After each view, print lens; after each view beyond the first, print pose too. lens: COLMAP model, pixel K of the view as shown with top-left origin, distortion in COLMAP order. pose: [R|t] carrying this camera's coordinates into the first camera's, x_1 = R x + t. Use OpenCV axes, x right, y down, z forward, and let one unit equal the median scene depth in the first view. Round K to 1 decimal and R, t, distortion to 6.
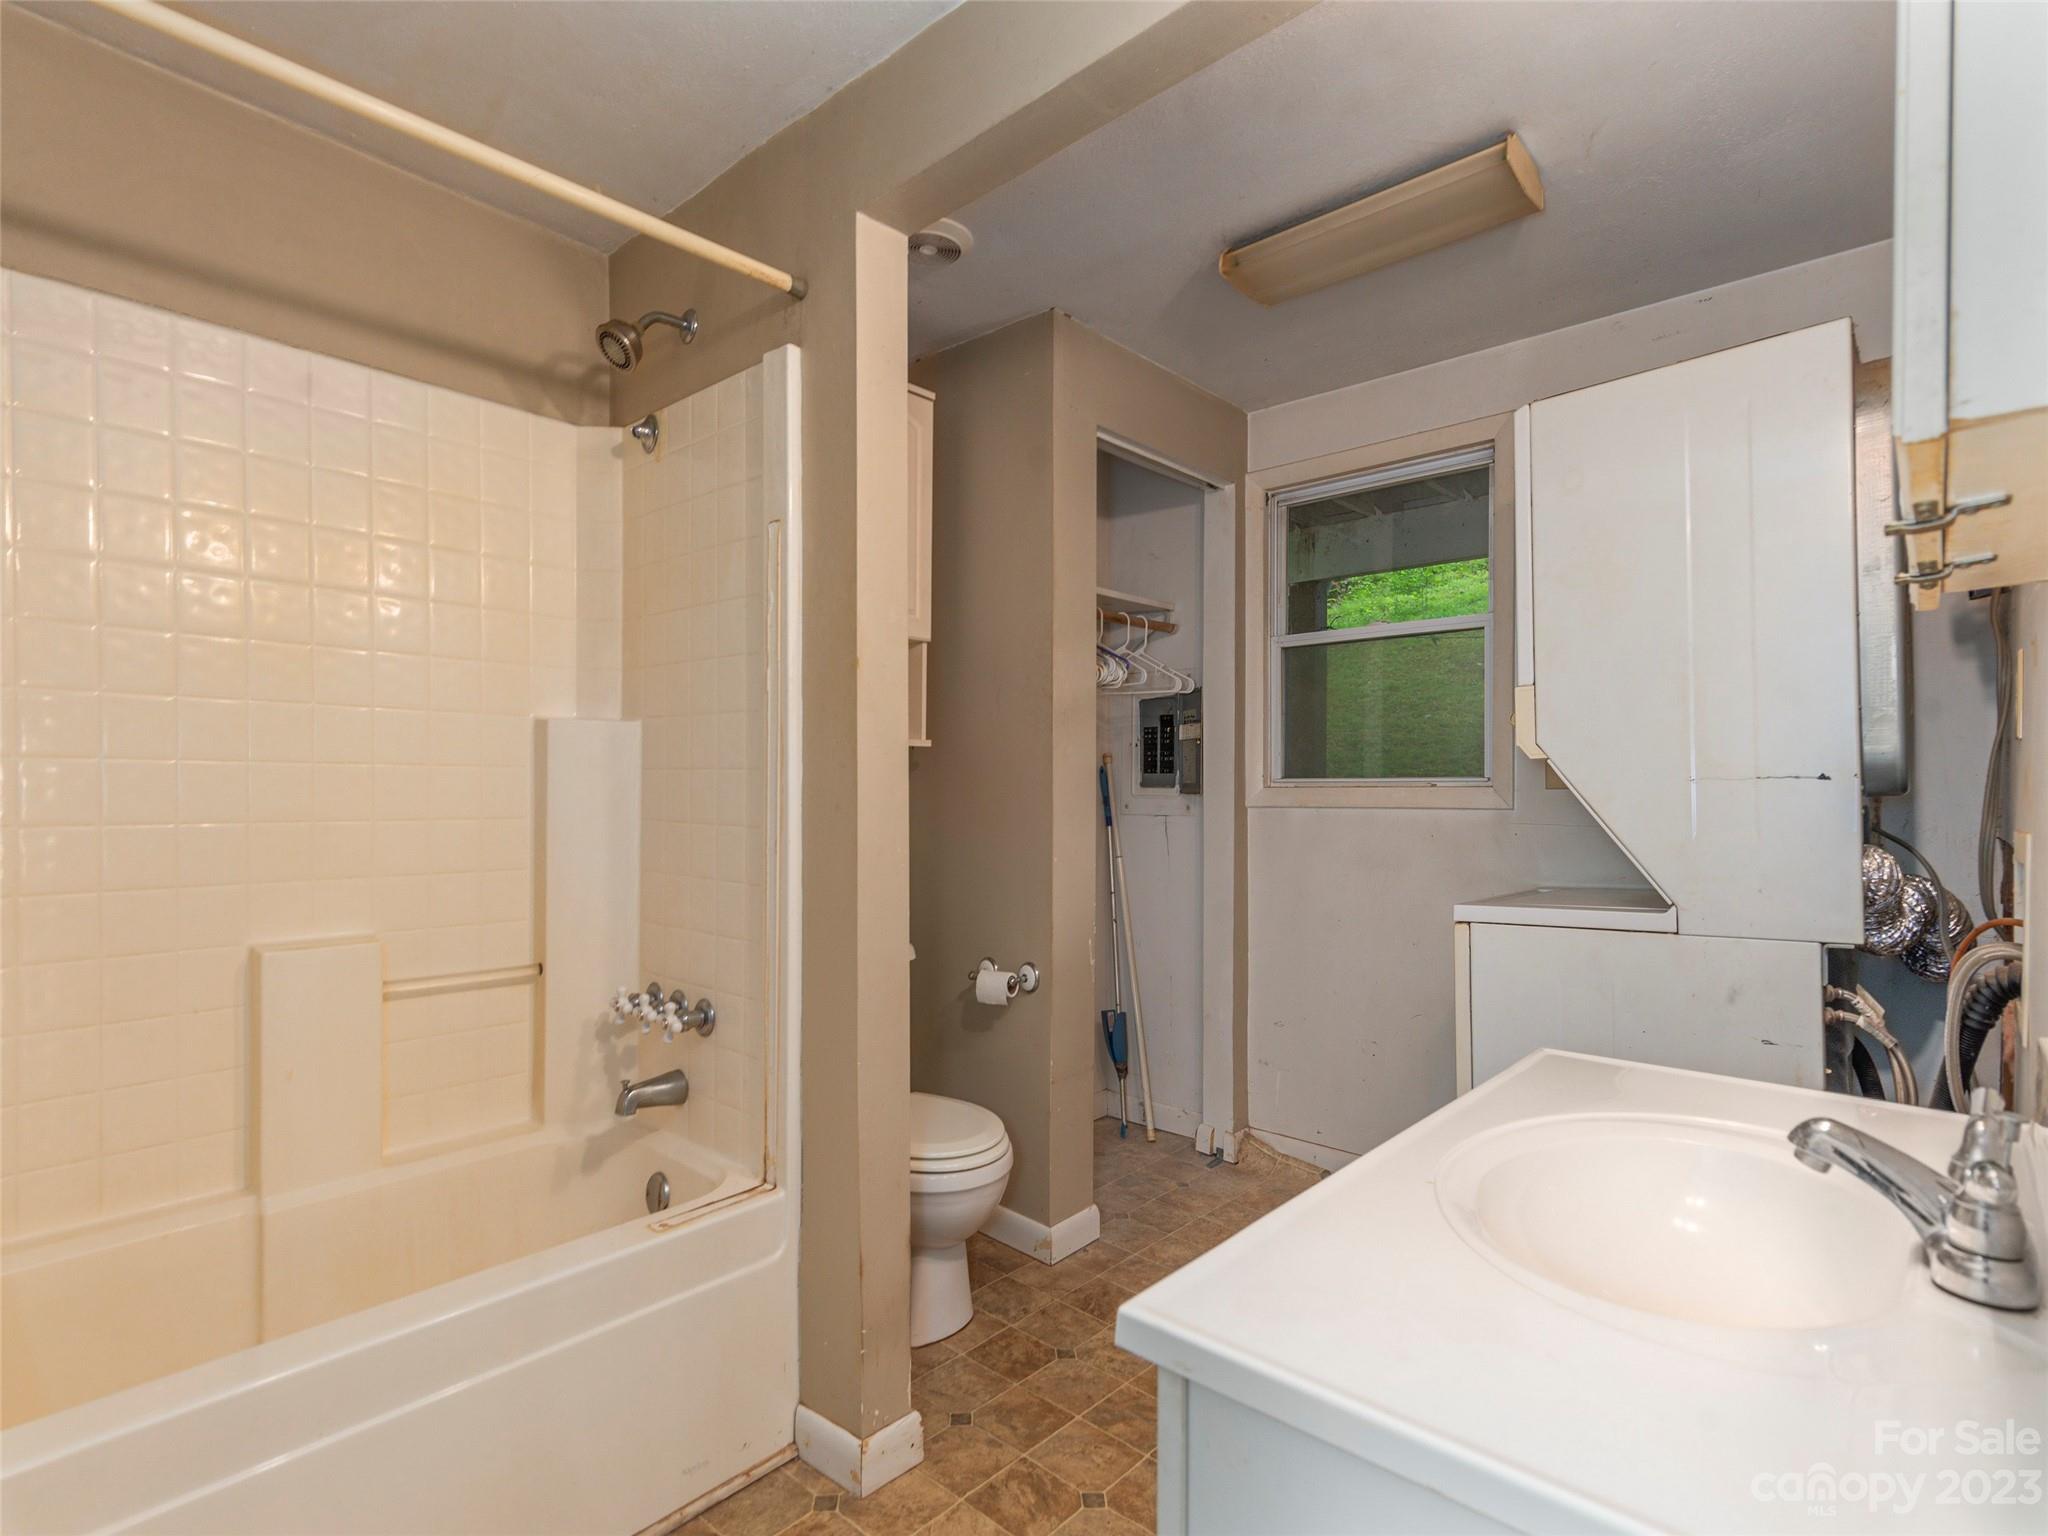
lens RADIAL K [[1010.6, 0, 1024.3], [0, 1010.6, 791.5], [0, 0, 1]] dist [0.004078, 0.000656]
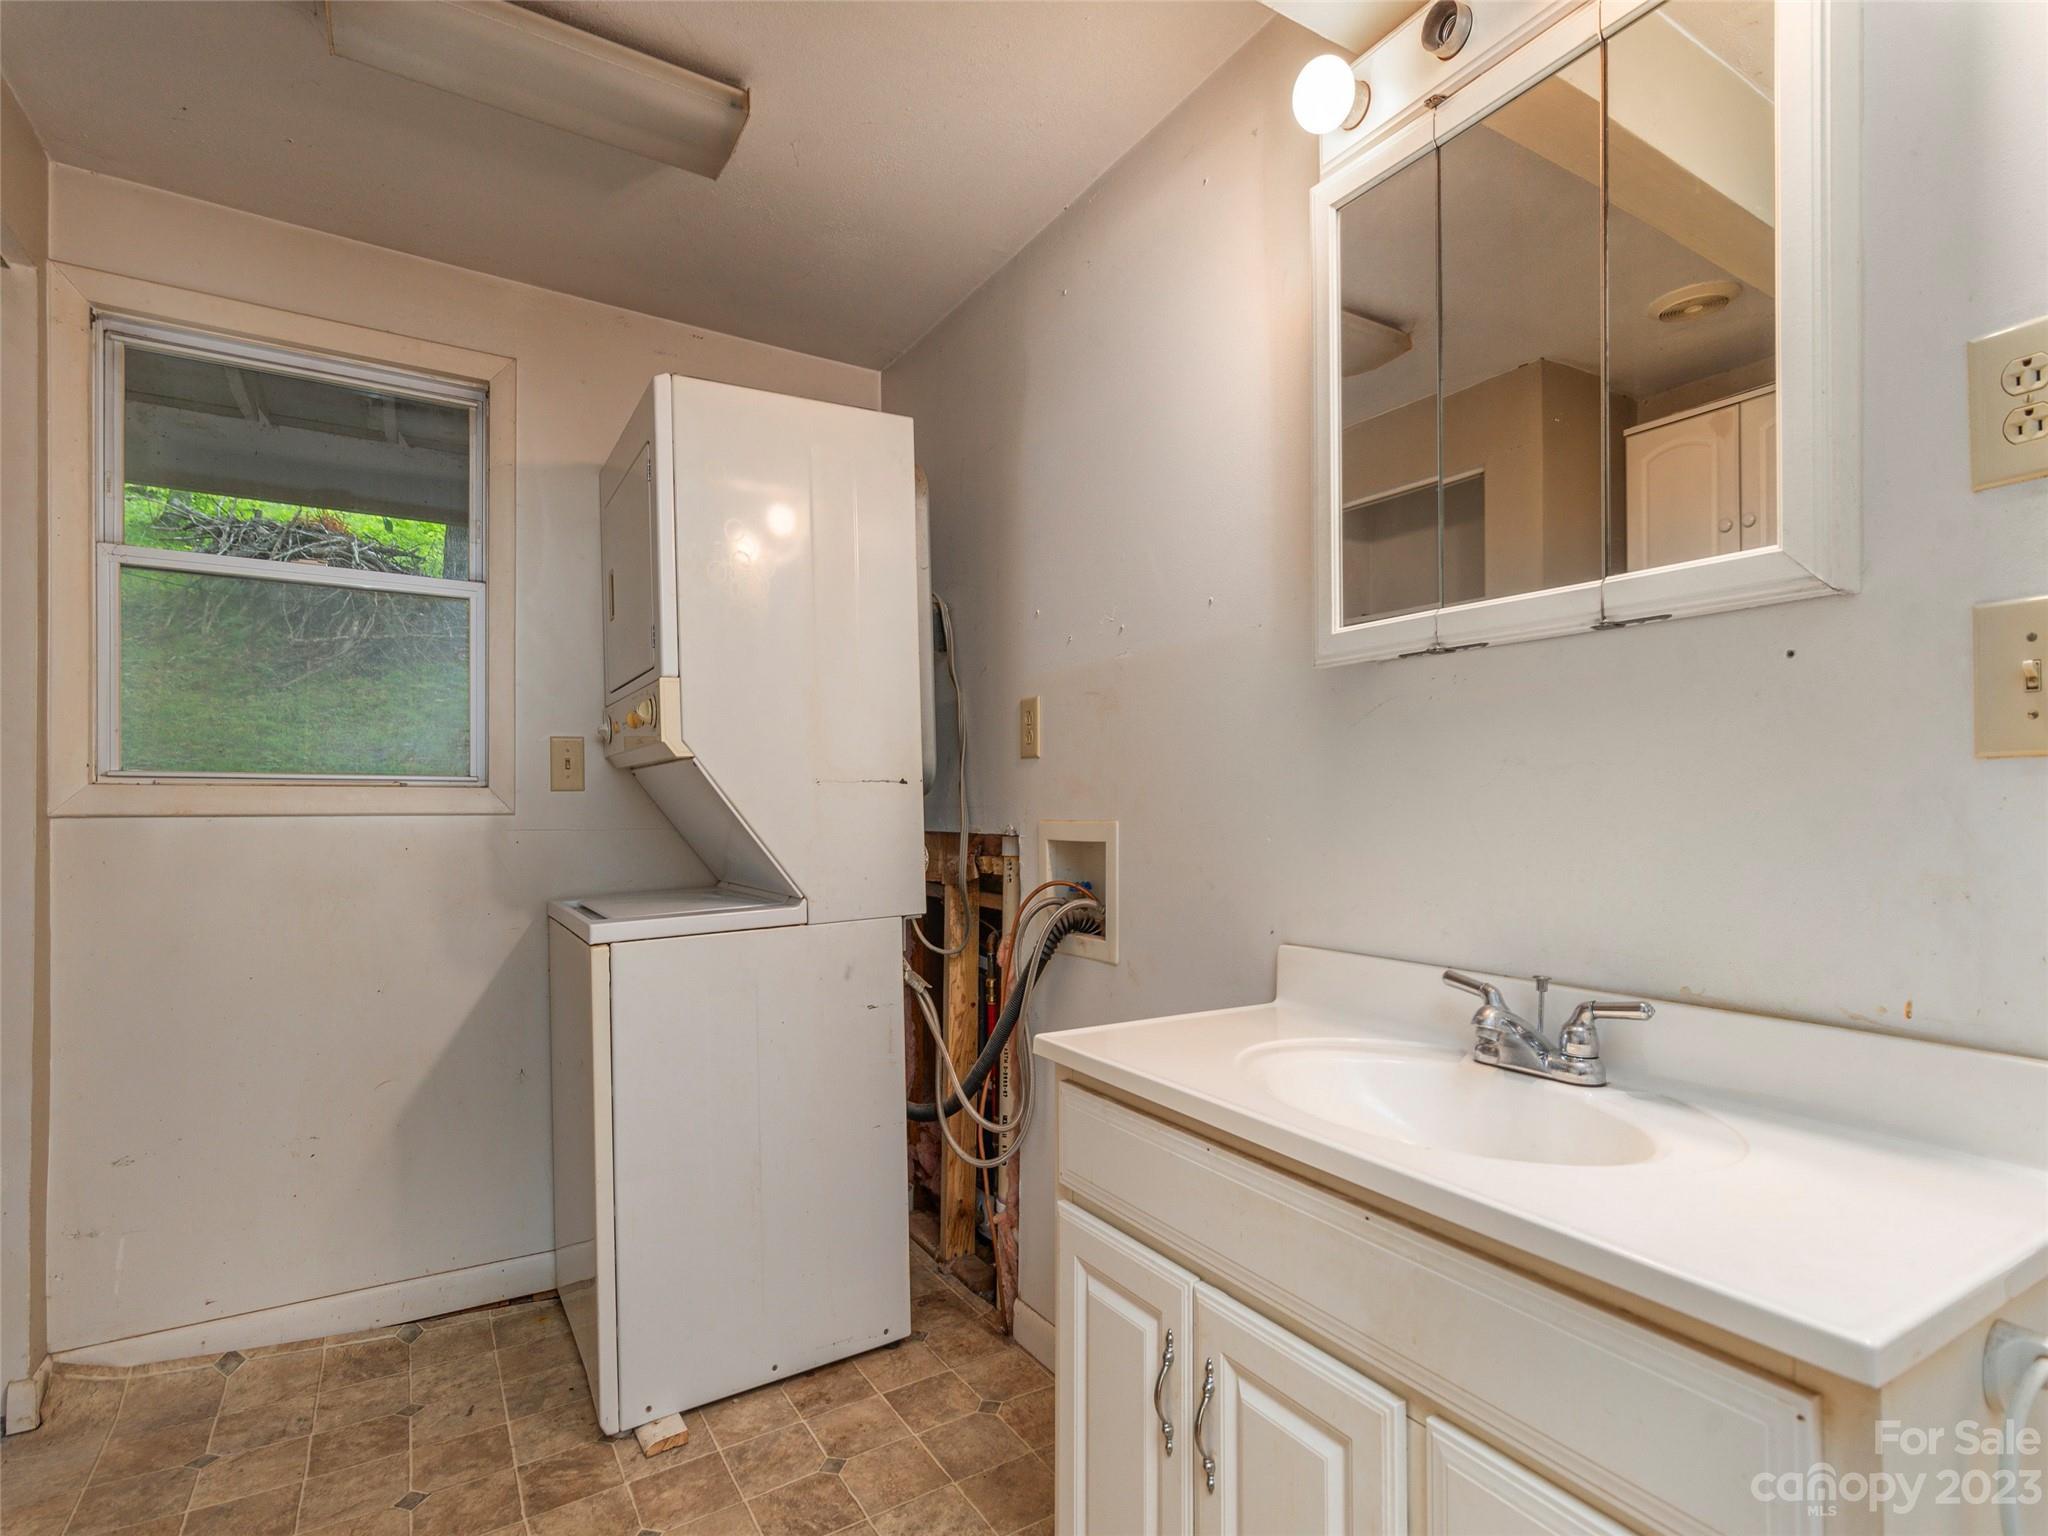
lens RADIAL K [[1010.6, 0, 1024.3], [0, 1010.6, 791.5], [0, 0, 1]] dist [0.004078, 0.000656]
pose [[0.287998, 0.015727, 0.957502, -0.201792], [-0.001620, 0.999872, -0.015935, 0.010254], [-0.957630, 0.003038, 0.287986, 0.296796]]
